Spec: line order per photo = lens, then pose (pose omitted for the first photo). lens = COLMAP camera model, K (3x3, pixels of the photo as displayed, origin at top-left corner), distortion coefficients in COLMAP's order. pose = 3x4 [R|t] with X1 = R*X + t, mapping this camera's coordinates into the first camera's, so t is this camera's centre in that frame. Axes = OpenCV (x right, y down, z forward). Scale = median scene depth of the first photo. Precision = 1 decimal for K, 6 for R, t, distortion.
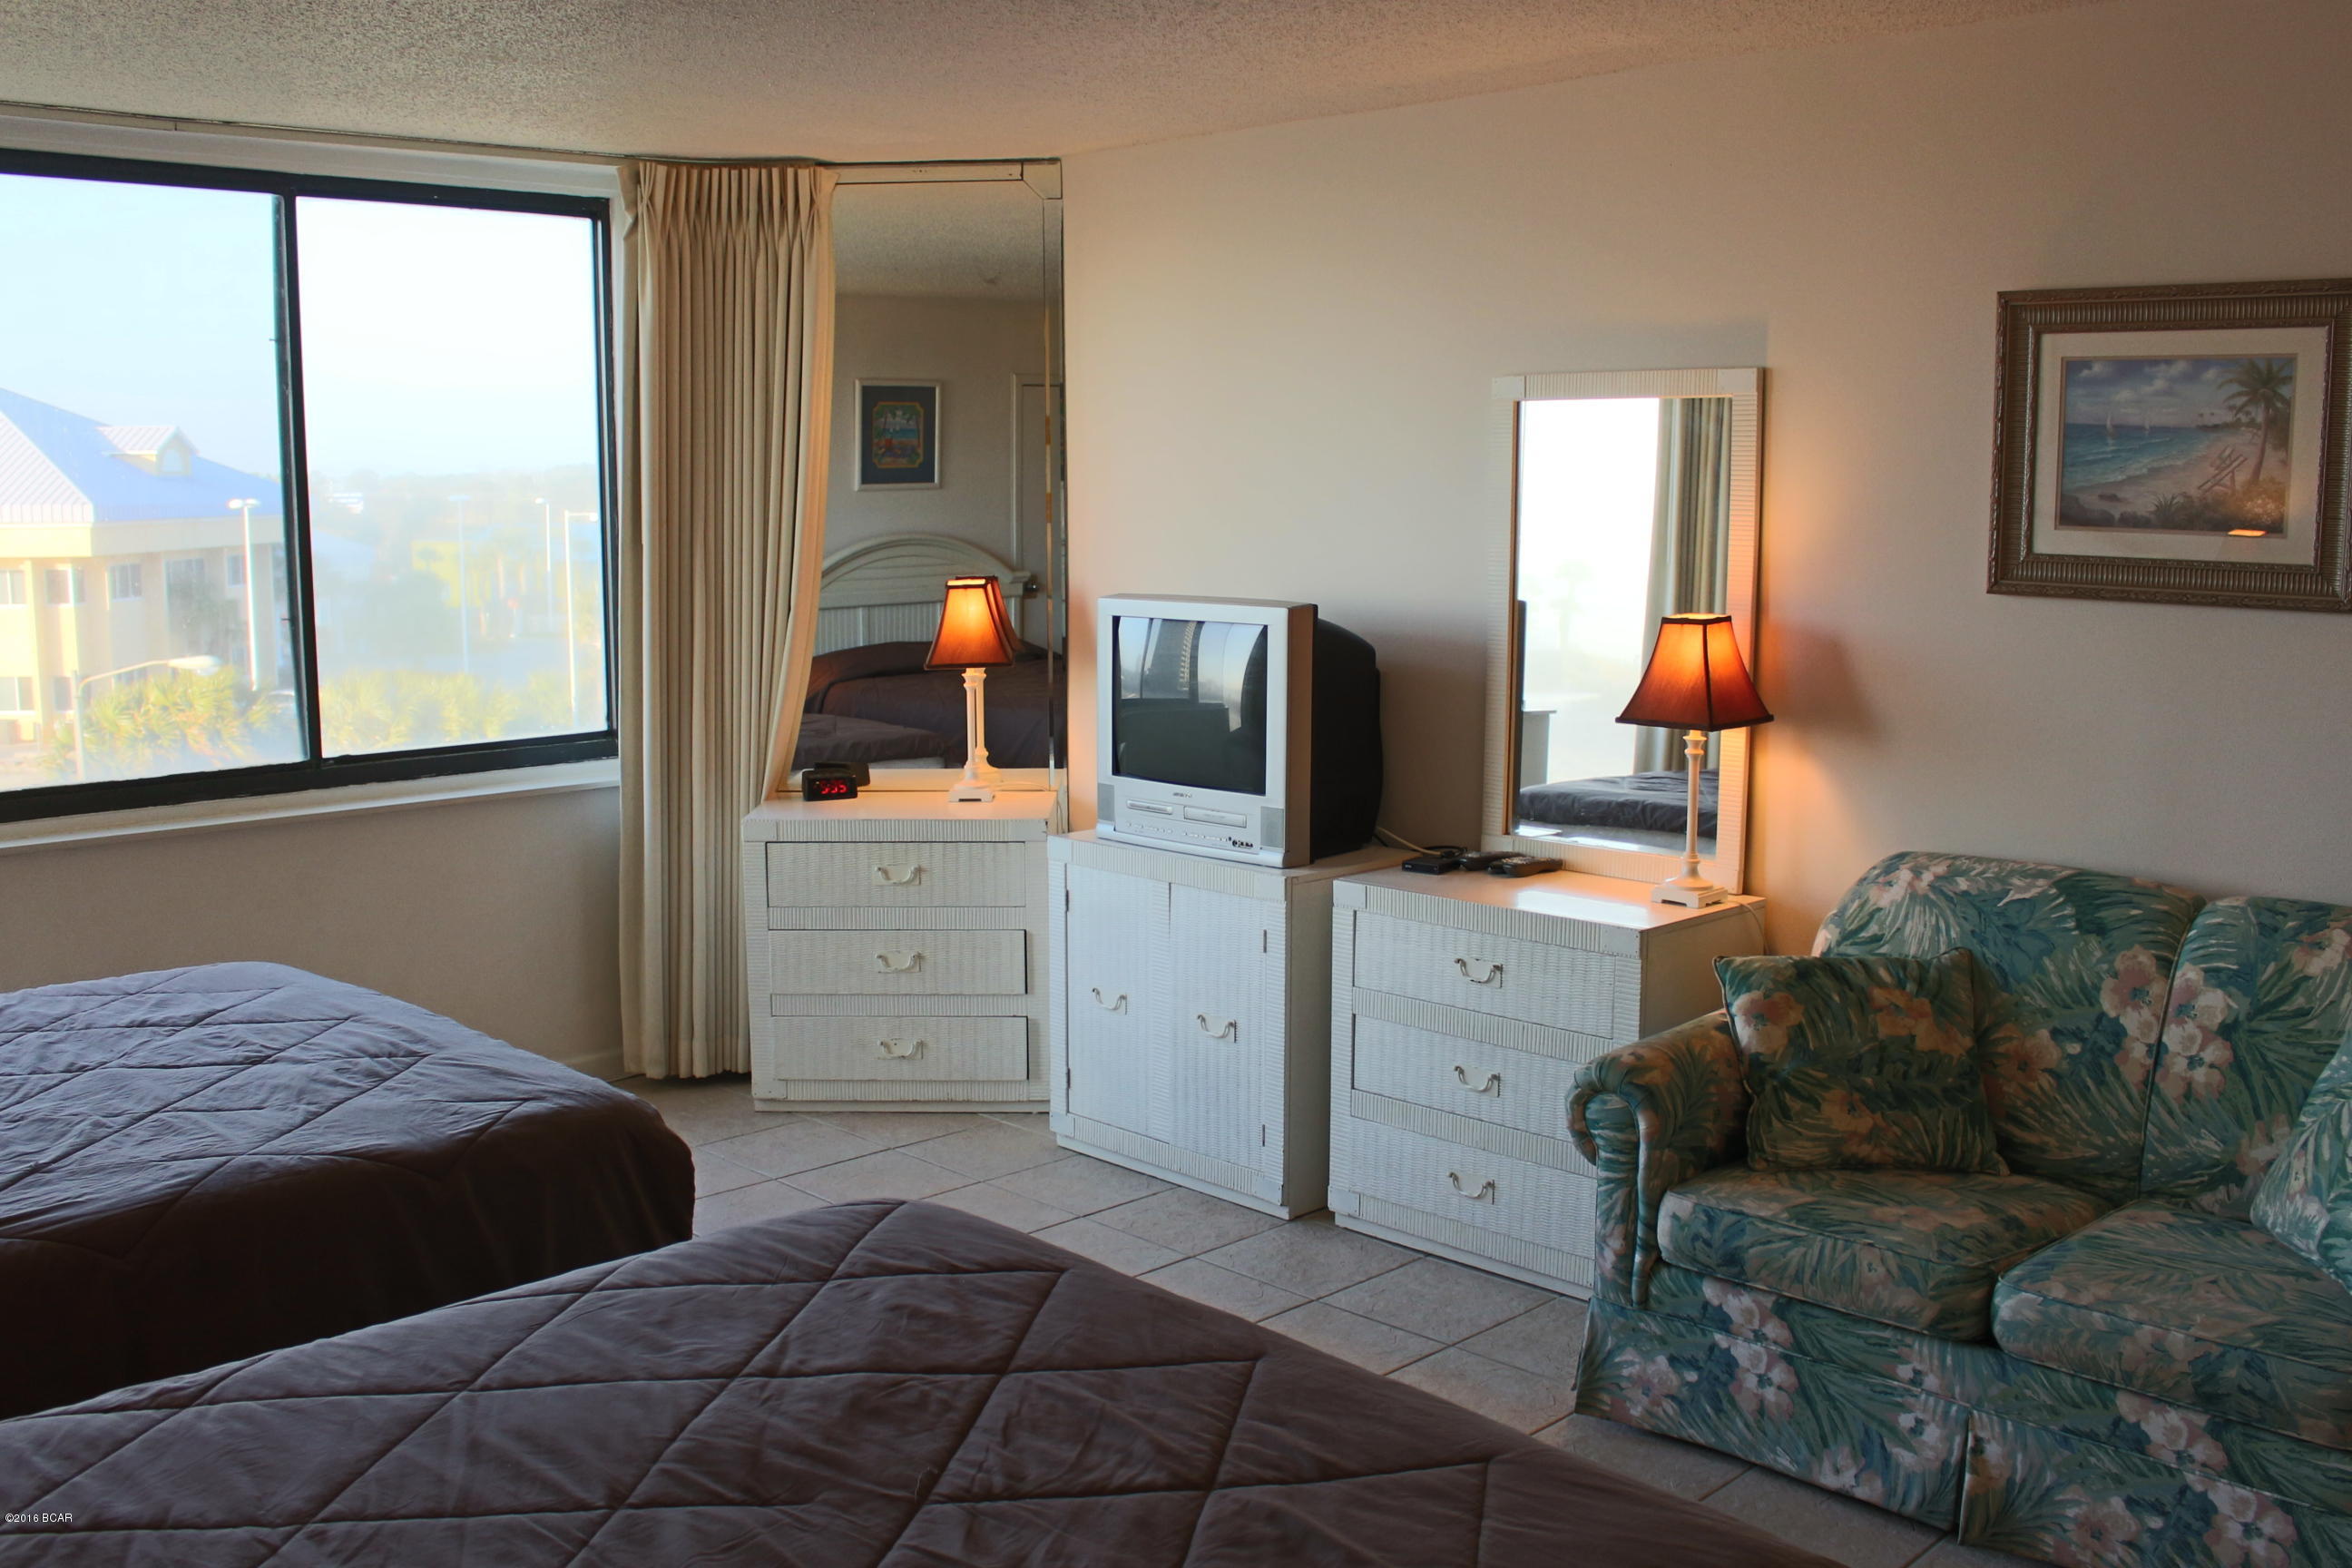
lens RADIAL K [[2163.9, 0, 1178.3], [0, 2163.9, 785.0], [0, 0, 1]] dist [-0.102419, 0.000000]
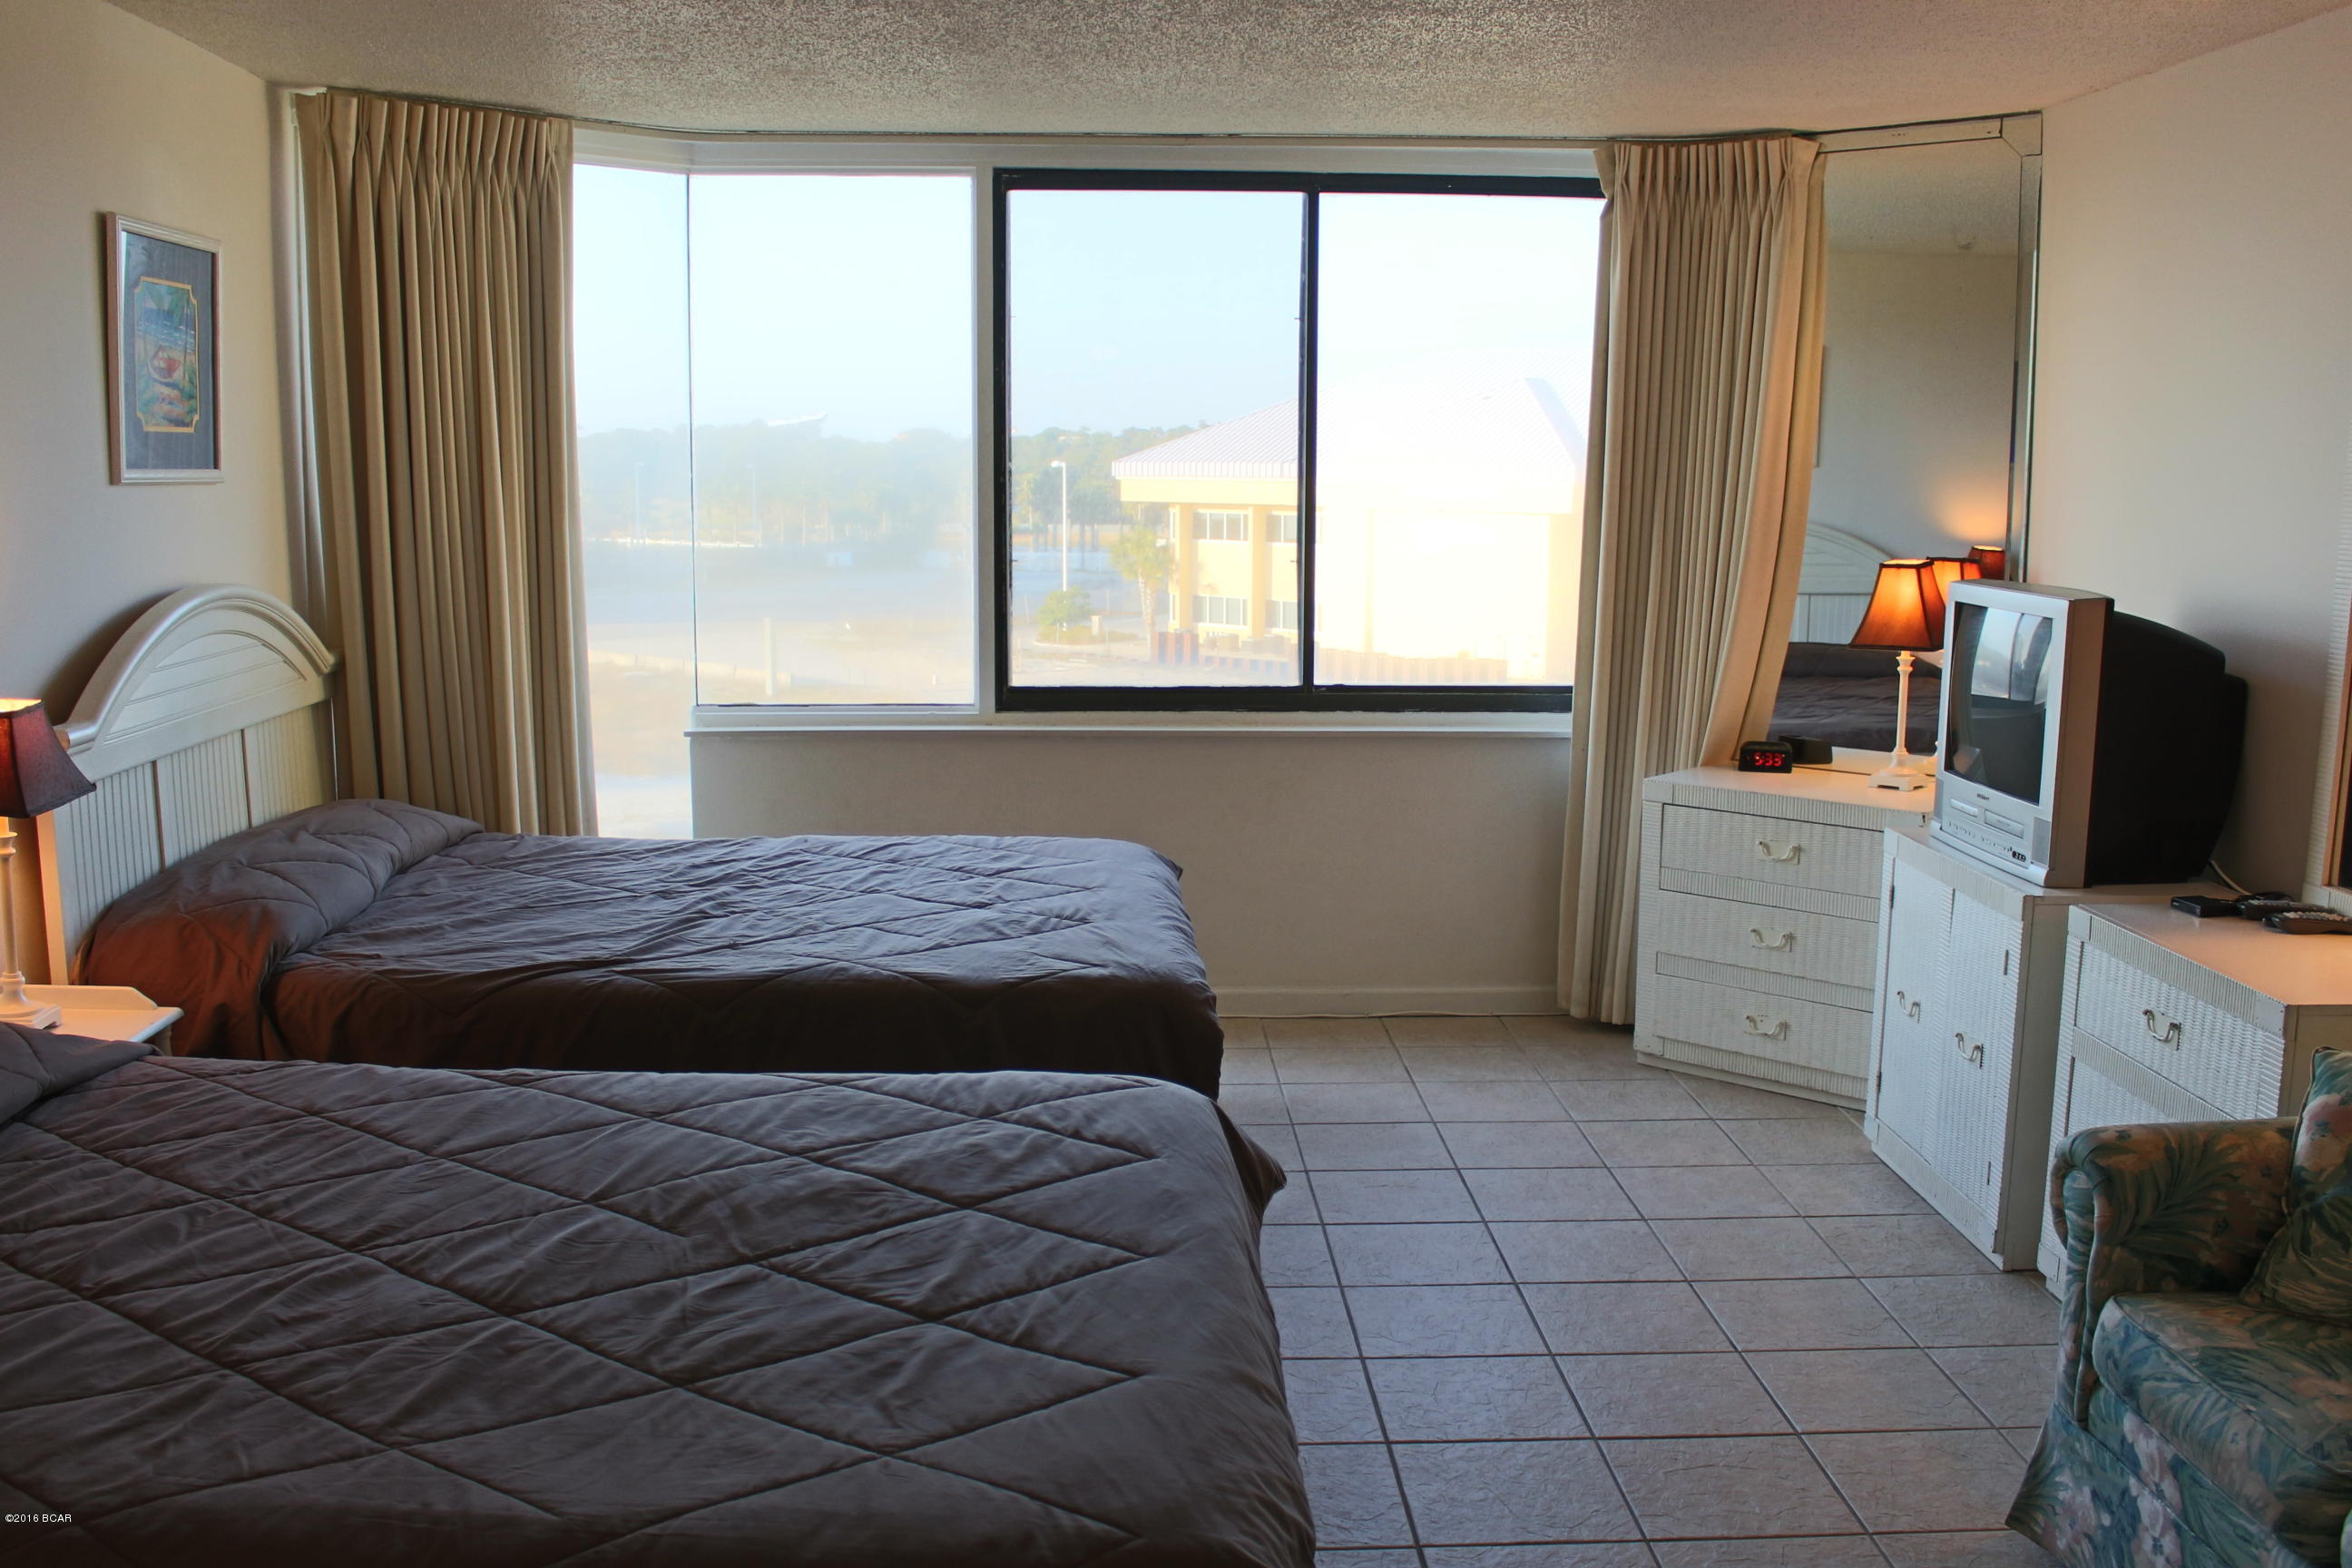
lens RADIAL K [[2163.9, 0, 1185.9], [0, 2163.9, 783.4], [0, 0, 1]] dist [-0.102419, 0.000000]
pose [[0.738116, 0.108669, -0.665865, 0.475062], [-0.101860, 0.993579, 0.049240, -0.014979], [0.666941, 0.031481, 0.744445, 0.127915]]
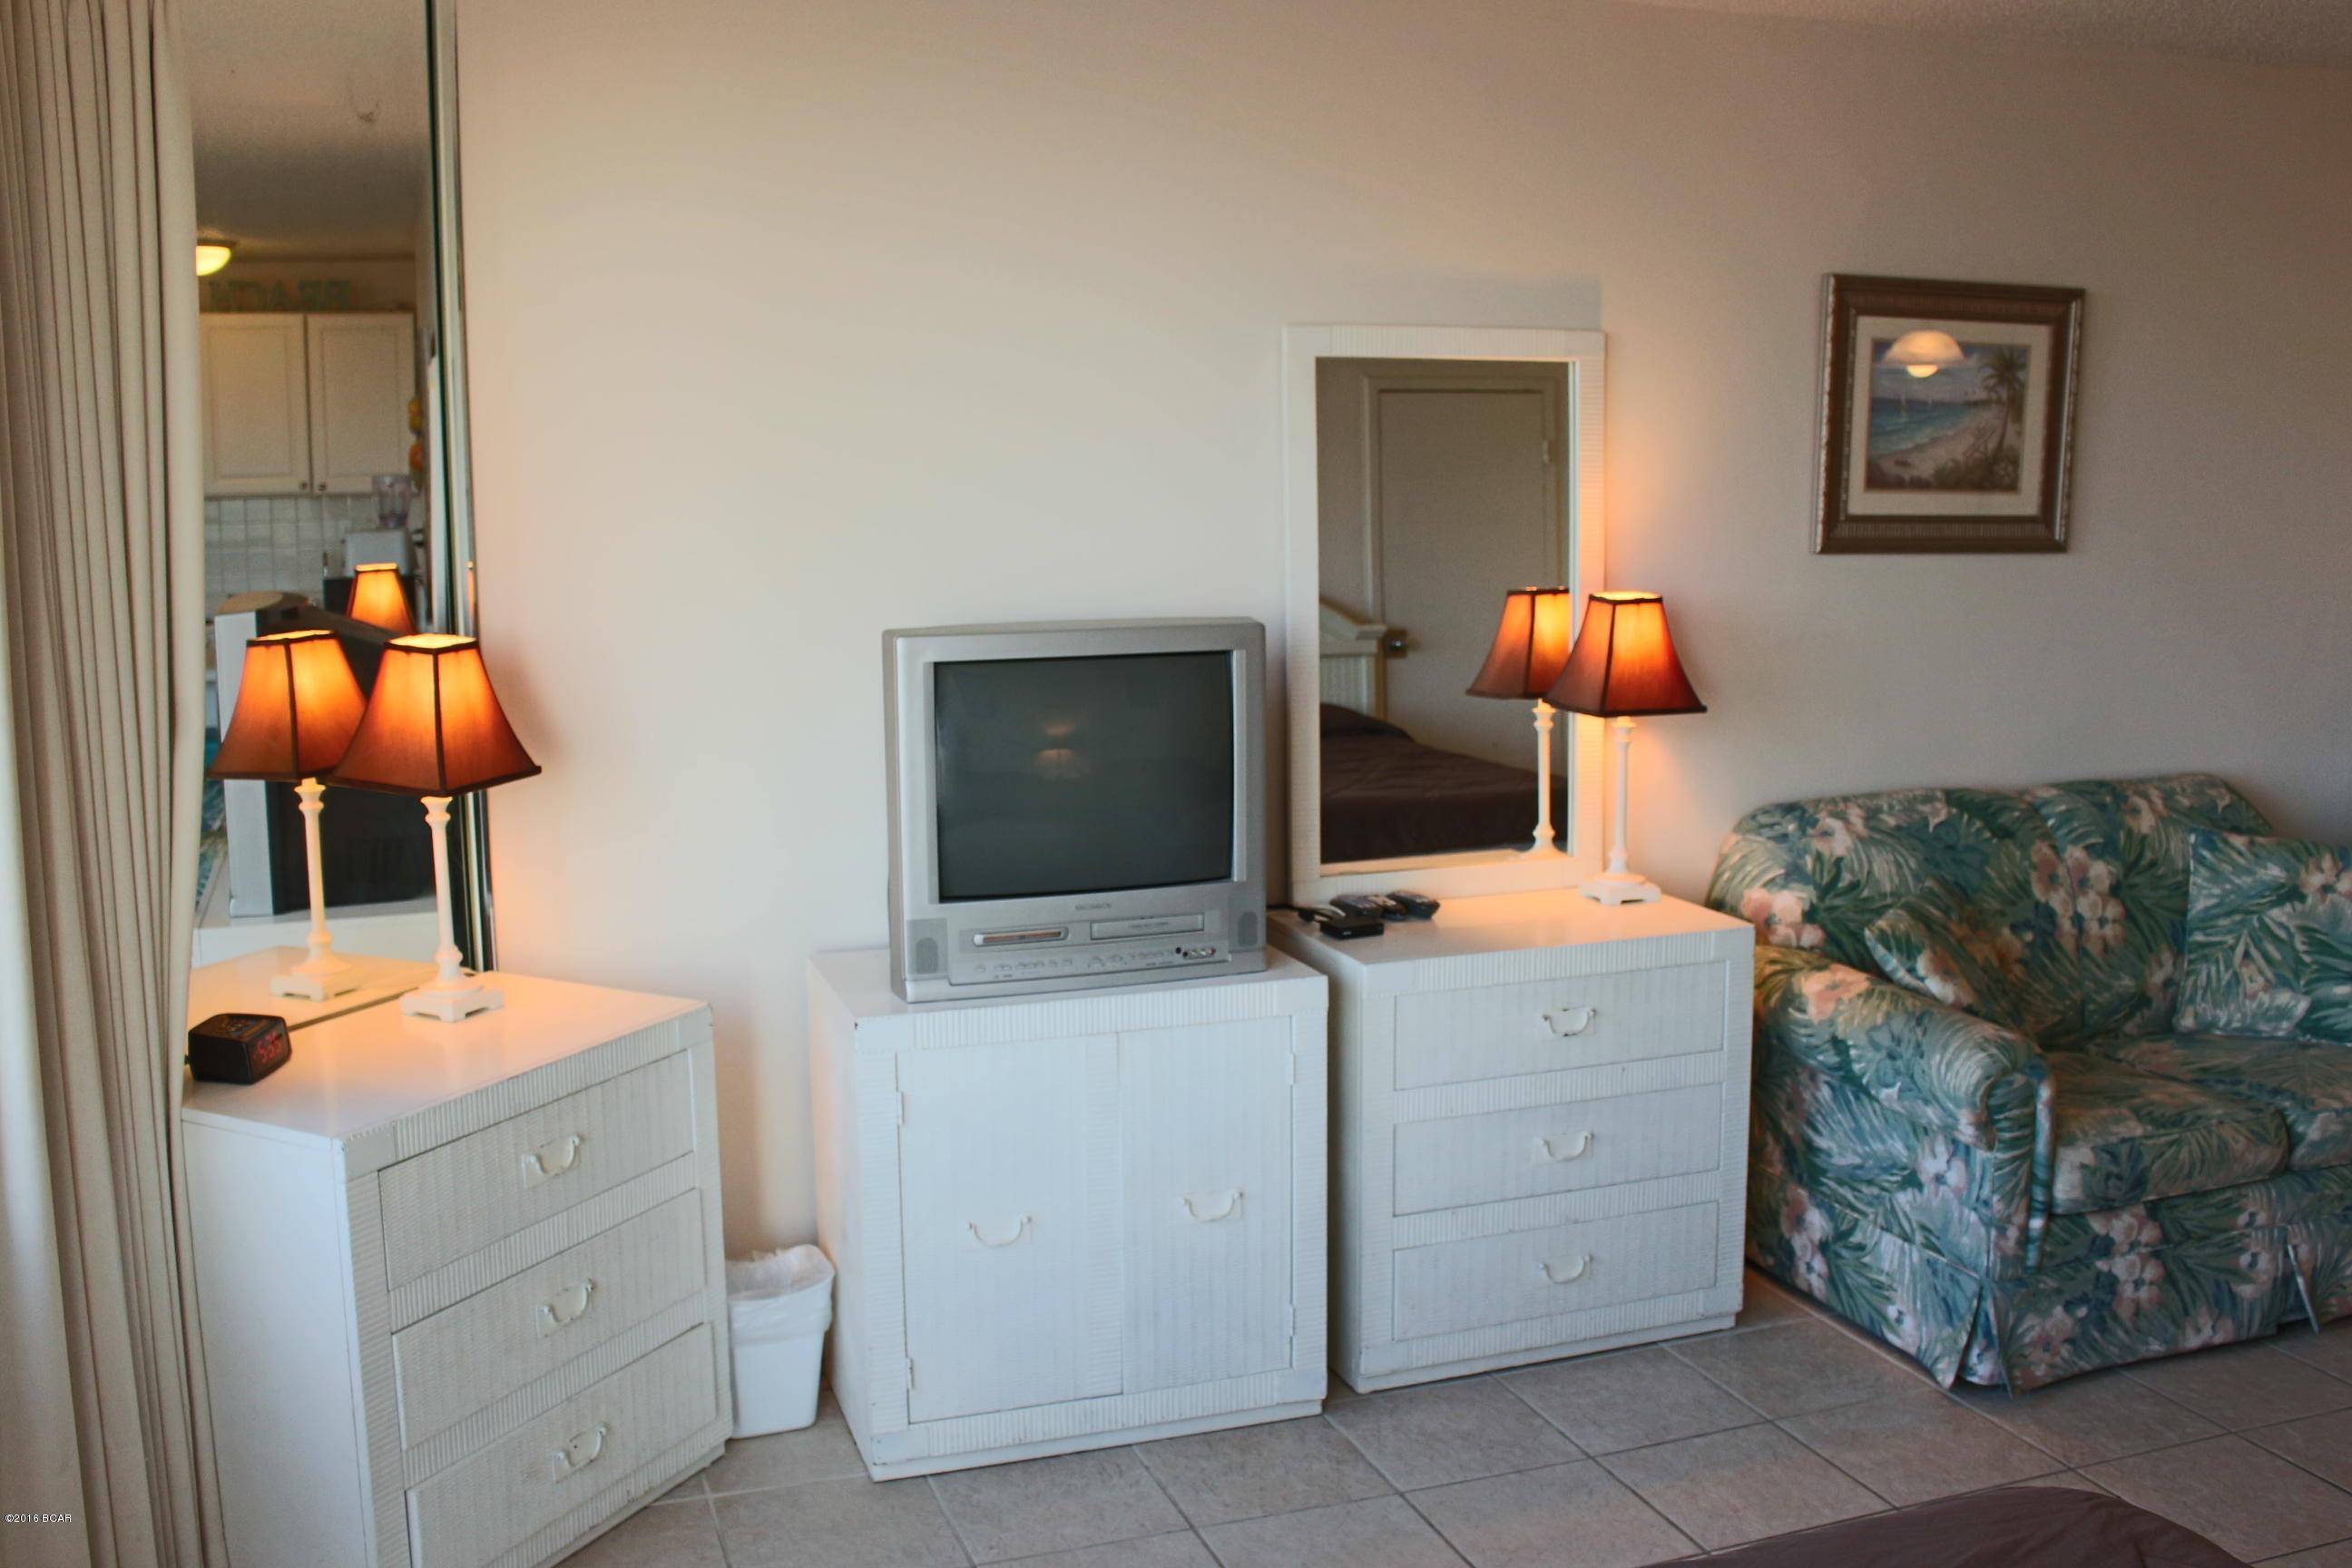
lens RADIAL K [[2163.9, 0, 1182.4], [0, 2163.9, 774.4], [0, 0, 1]] dist [-0.102419, 0.000000]
pose [[0.437744, -0.132454, 0.889290, -0.804119], [0.133629, 0.987688, 0.081332, -0.120120], [-0.889114, 0.083232, 0.450054, 0.875270]]
